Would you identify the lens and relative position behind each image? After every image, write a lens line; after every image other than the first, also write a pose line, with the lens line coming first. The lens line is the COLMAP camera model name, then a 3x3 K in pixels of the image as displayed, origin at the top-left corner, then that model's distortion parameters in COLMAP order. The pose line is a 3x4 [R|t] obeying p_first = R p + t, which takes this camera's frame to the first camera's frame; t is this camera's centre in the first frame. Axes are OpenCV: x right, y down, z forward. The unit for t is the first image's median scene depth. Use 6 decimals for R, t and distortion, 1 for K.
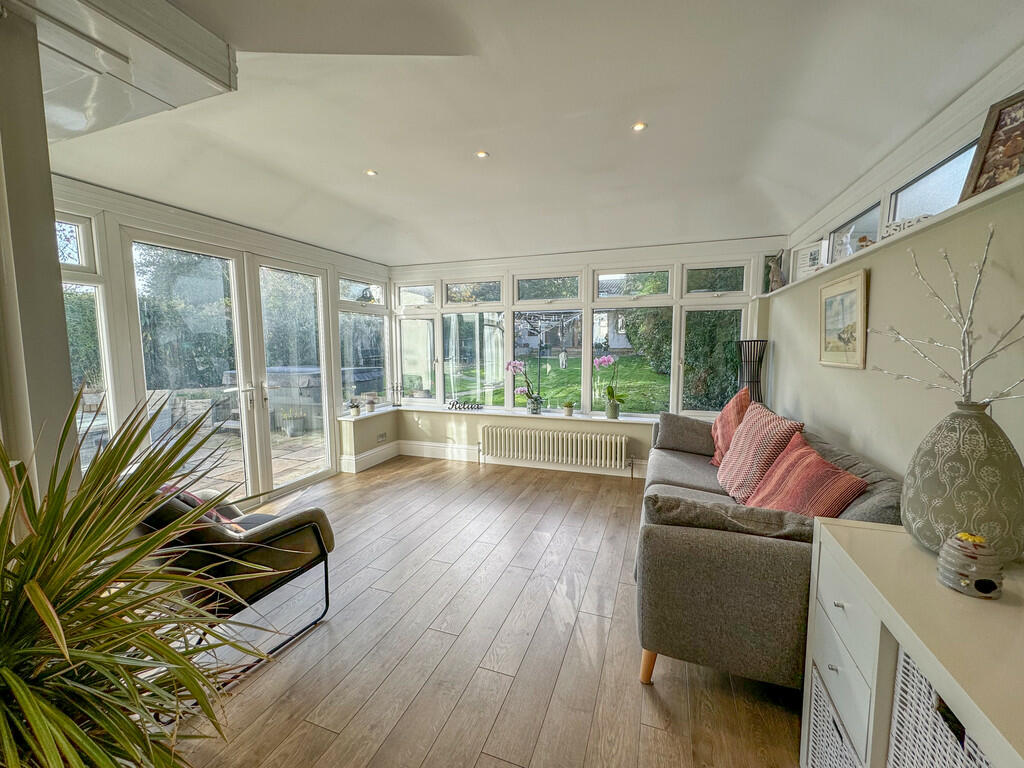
lens RADIAL K [[418.7, 0, 511.4], [0, 418.7, 383.0], [0, 0, 1]] dist [-0.001762, -0.000064]
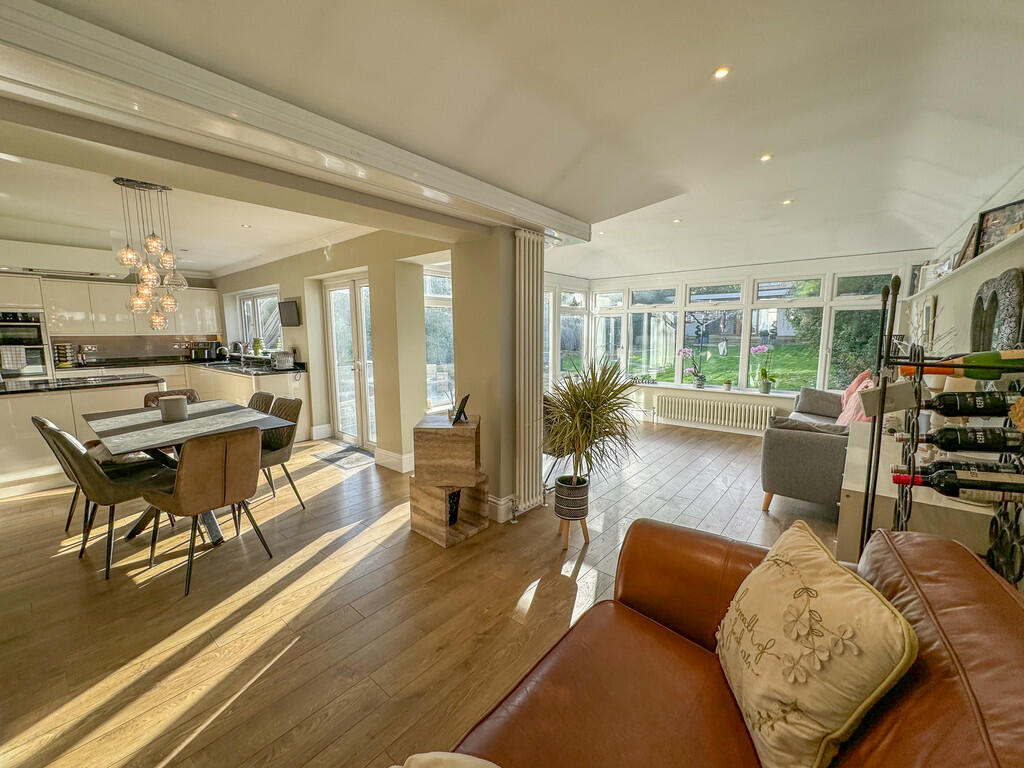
lens RADIAL K [[413.1, 0, 512.0], [0, 413.1, 384.0], [0, 0, 1]] dist [-0.001193, -0.000010]
pose [[0.941023, 0.041053, -0.335842, -0.068124], [-0.028969, 0.998743, 0.040914, 0.024426], [0.337099, -0.028772, 0.941029, -0.471695]]
